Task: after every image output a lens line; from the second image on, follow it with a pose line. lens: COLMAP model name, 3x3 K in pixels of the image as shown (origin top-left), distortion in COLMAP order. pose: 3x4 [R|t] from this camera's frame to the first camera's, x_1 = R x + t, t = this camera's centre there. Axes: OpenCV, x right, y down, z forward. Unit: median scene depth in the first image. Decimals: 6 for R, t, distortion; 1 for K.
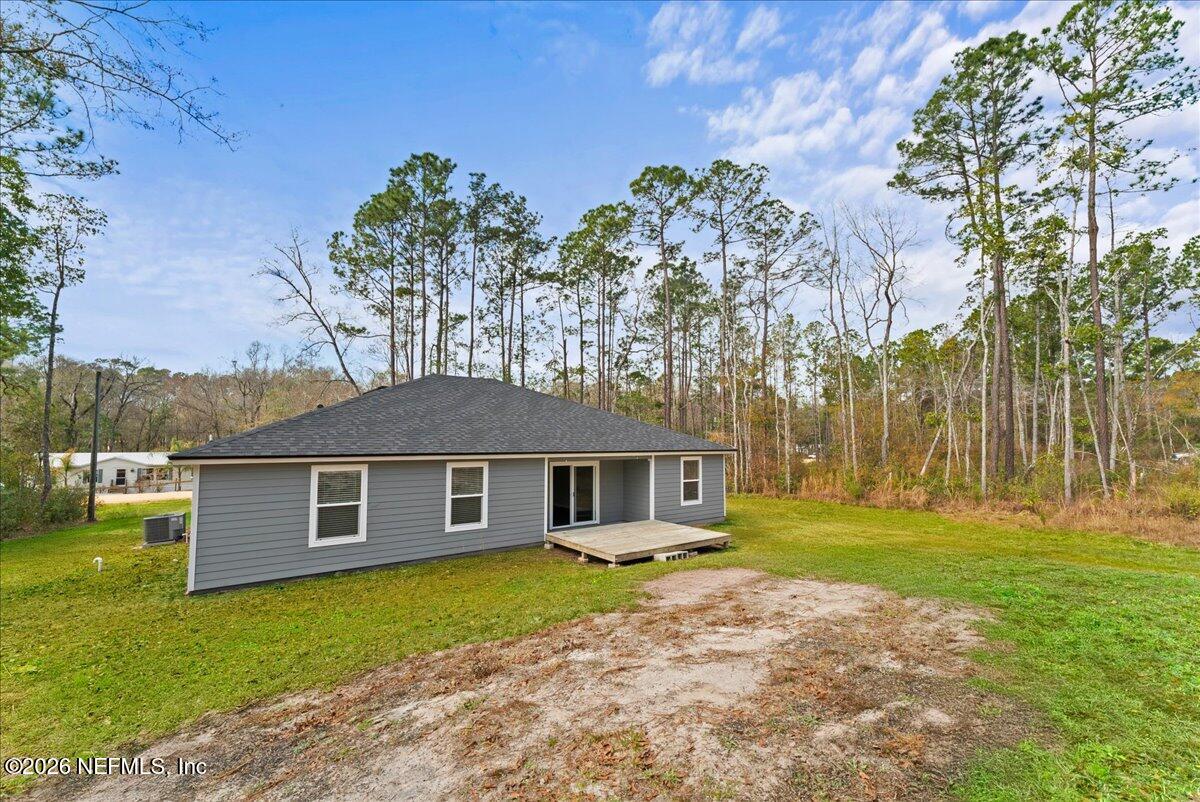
lens RADIAL K [[551.4, 0, 600.6], [0, 551.4, 408.0], [0, 0, 1]] dist [-0.000084, 0.000120]
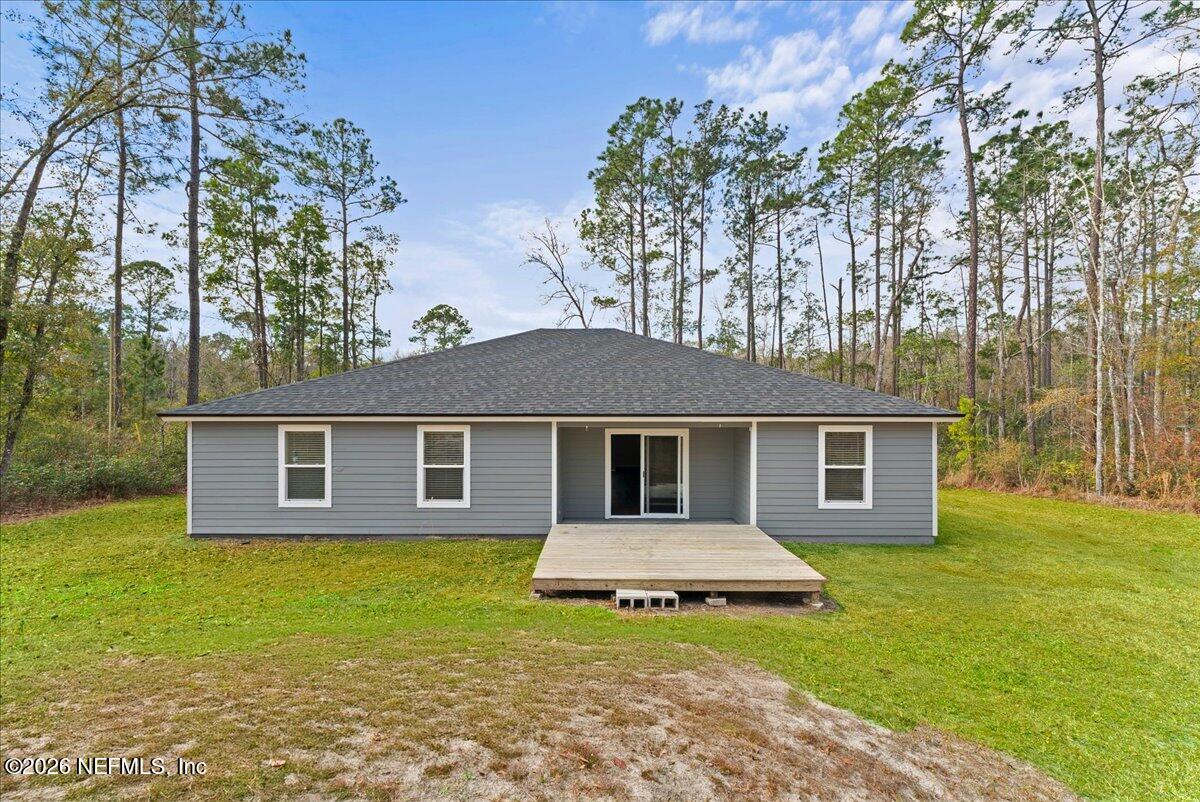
lens RADIAL K [[513.1, 0, 599.5], [0, 513.1, 408.2], [0, 0, 1]] dist [0.001375, 0.000587]
pose [[0.759917, -0.004658, -0.650003, 0.335696], [0.039664, 0.998443, 0.039216, 0.041679], [0.648809, -0.055583, 0.758919, 0.454247]]
